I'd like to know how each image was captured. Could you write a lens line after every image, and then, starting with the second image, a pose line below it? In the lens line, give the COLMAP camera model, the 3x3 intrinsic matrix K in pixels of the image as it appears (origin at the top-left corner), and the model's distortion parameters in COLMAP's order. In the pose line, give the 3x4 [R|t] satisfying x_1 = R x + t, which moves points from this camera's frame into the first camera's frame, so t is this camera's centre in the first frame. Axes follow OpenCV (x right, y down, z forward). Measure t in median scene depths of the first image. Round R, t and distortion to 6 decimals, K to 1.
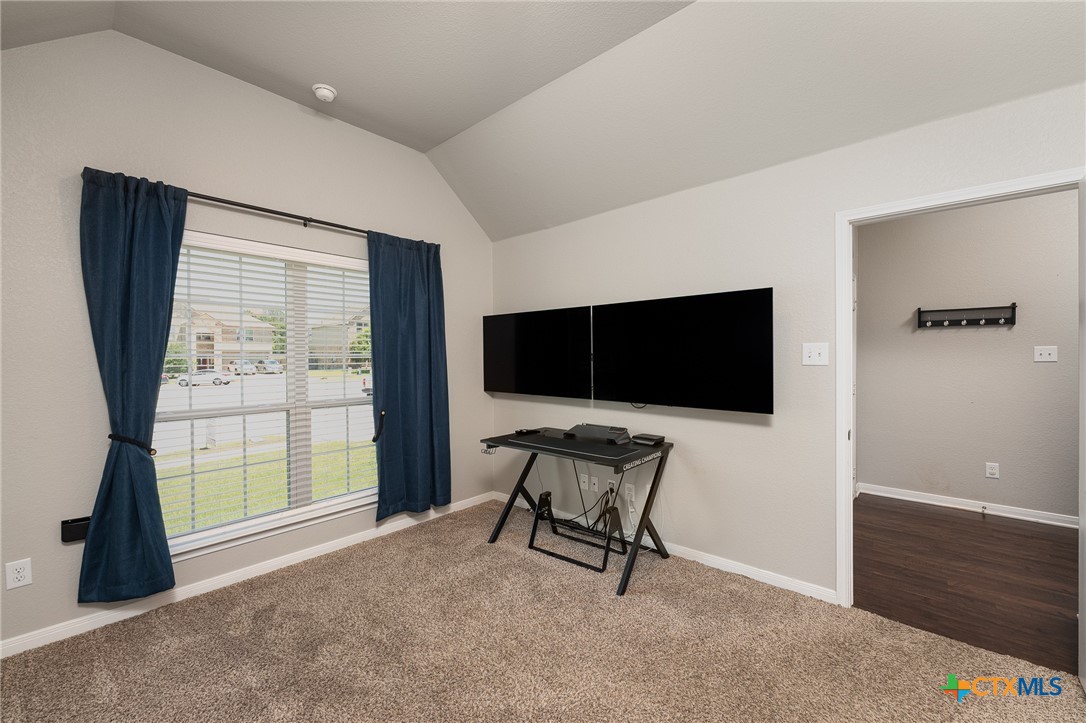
lens RADIAL K [[440.7, 0, 540.4], [0, 440.7, 359.1], [0, 0, 1]] dist [0.000669, -0.000563]
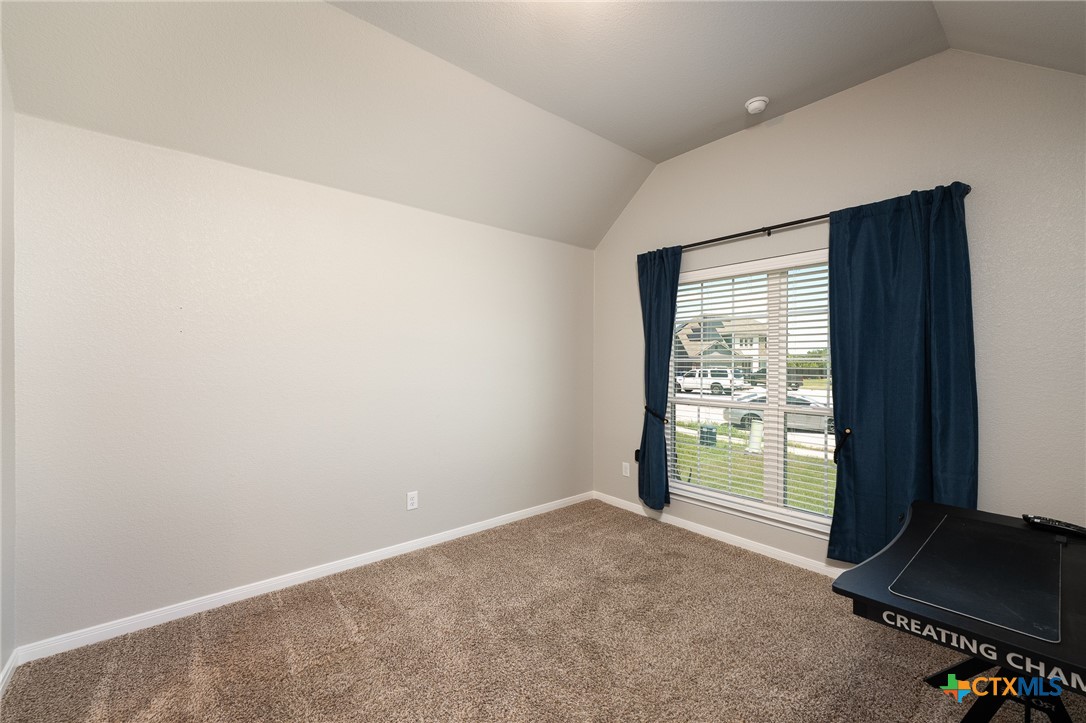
lens RADIAL K [[440.7, 0, 541.1], [0, 440.7, 367.3], [0, 0, 1]] dist [0.000669, -0.000563]
pose [[-0.139143, 0.017256, -0.990122, 0.642040], [-0.006573, 0.999810, 0.018348, -0.006967], [0.990251, 0.009061, -0.139003, 0.691408]]
